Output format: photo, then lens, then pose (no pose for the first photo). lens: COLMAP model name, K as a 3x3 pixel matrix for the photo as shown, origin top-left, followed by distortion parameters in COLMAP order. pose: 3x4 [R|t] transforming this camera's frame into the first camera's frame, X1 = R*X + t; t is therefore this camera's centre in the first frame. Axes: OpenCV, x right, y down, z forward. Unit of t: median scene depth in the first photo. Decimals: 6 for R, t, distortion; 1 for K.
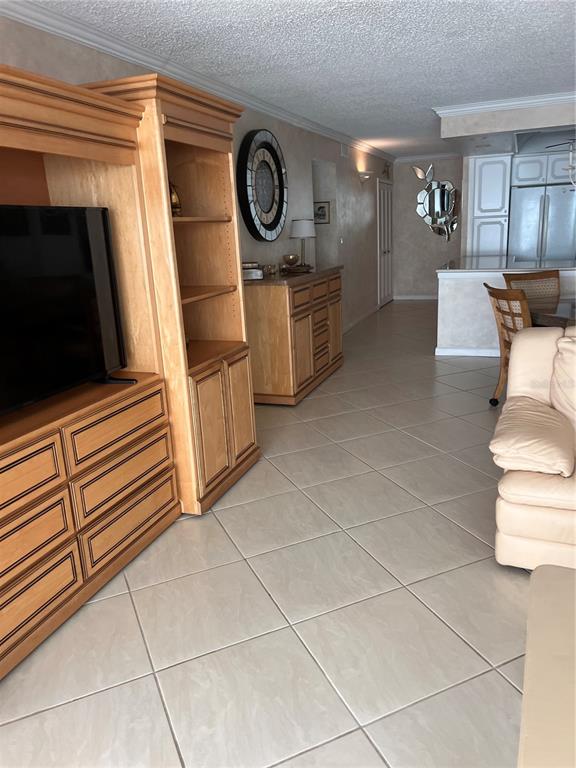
lens RADIAL K [[575.6, 0, 288.0], [0, 575.6, 384.0], [0, 0, 1]] dist [0.079433, -0.080143]
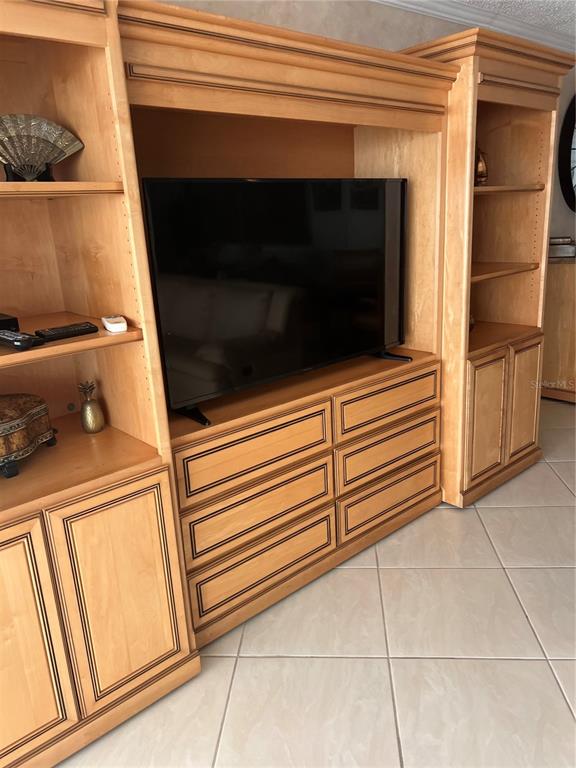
lens RADIAL K [[580.4, 0, 298.5], [0, 580.4, 385.7], [0, 0, 1]] dist [0.074441, -0.077134]
pose [[0.886983, 0.133698, -0.442025, 0.007500], [-0.115154, 0.990972, 0.068663, -0.005486], [0.447214, -0.010002, 0.894371, 0.035152]]
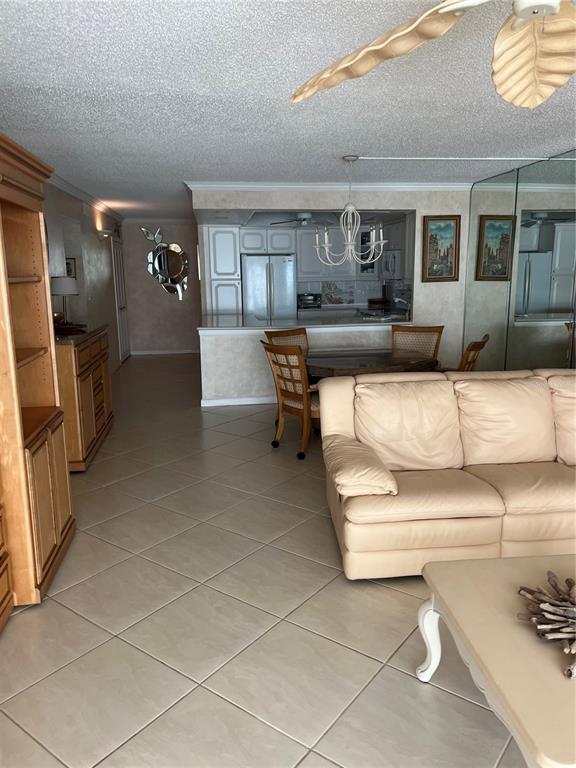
lens RADIAL K [[575.6, 0, 288.0], [0, 575.6, 384.0], [0, 0, 1]] dist [0.079433, -0.080143]
pose [[0.883874, -0.055344, 0.464439, -0.217332], [0.097676, 0.992922, -0.067568, -0.011614], [-0.457412, 0.105086, 0.883024, -0.009395]]
